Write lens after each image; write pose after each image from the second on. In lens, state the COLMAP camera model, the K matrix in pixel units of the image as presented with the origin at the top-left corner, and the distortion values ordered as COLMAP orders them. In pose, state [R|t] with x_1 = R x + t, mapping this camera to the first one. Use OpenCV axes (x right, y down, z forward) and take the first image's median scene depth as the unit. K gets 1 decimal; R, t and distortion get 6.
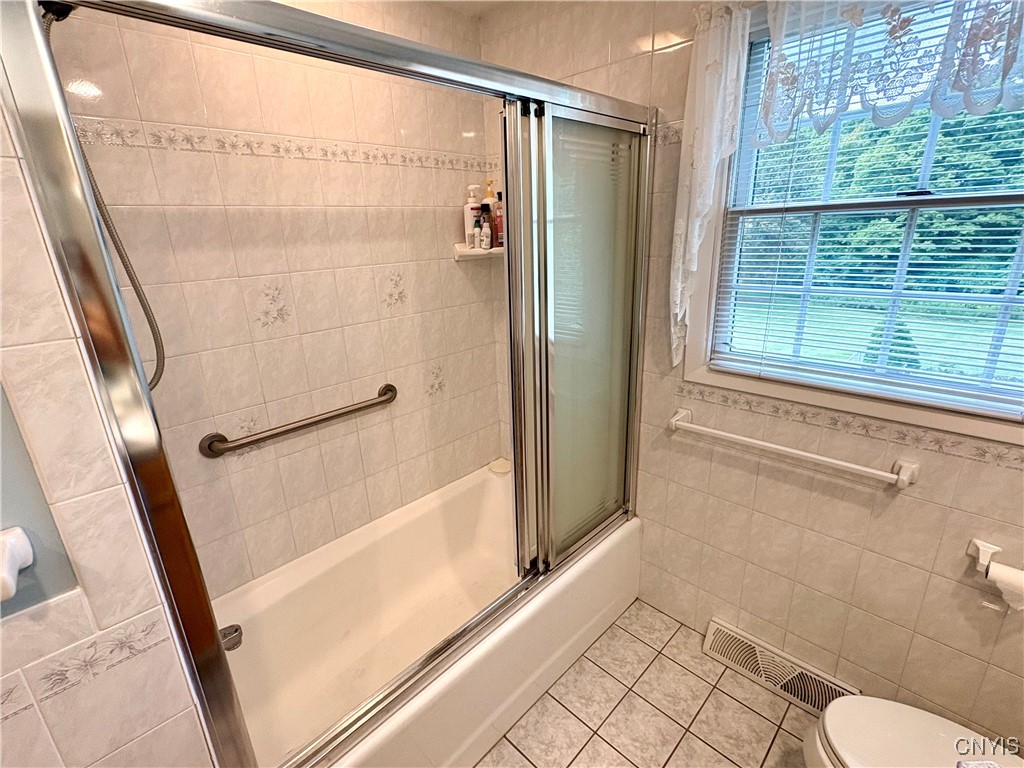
lens RADIAL K [[481.2, 0, 512.0], [0, 481.2, 384.0], [0, 0, 1]] dist [0.001096, 0.000993]
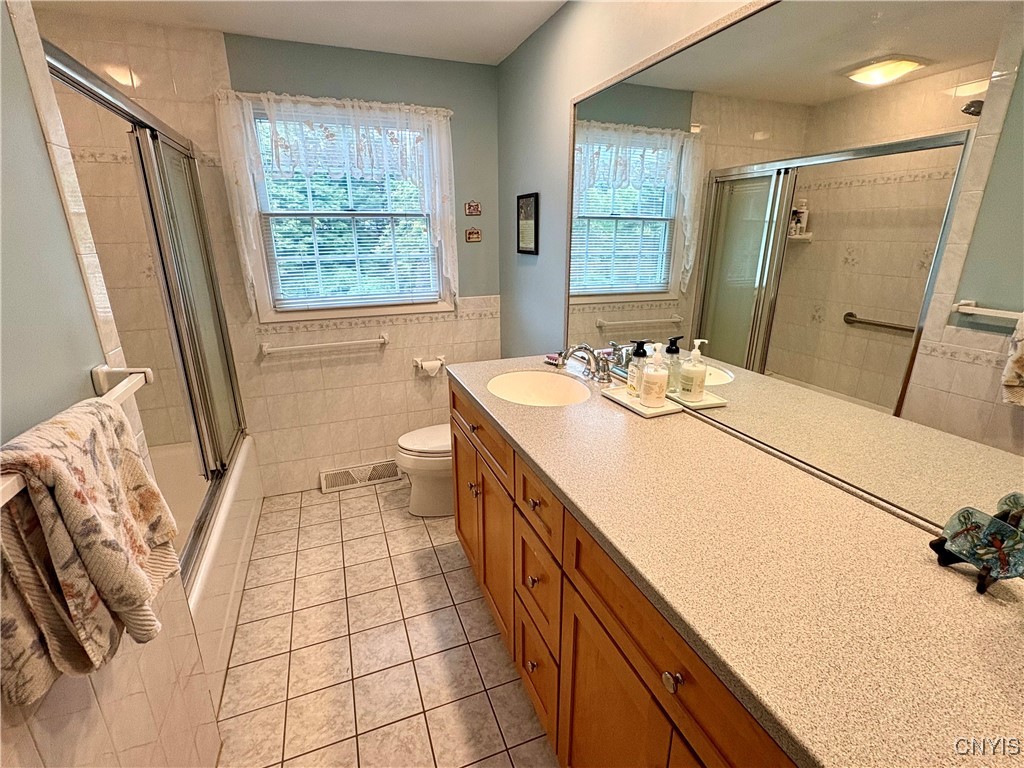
lens RADIAL K [[481.2, 0, 512.0], [0, 481.2, 384.0], [0, 0, 1]] dist [0.001096, 0.000993]
pose [[0.421389, -0.247507, 0.872451, -0.709357], [0.275251, 0.951560, 0.137005, 0.192321], [-0.864100, 0.182411, 0.469103, -0.381704]]
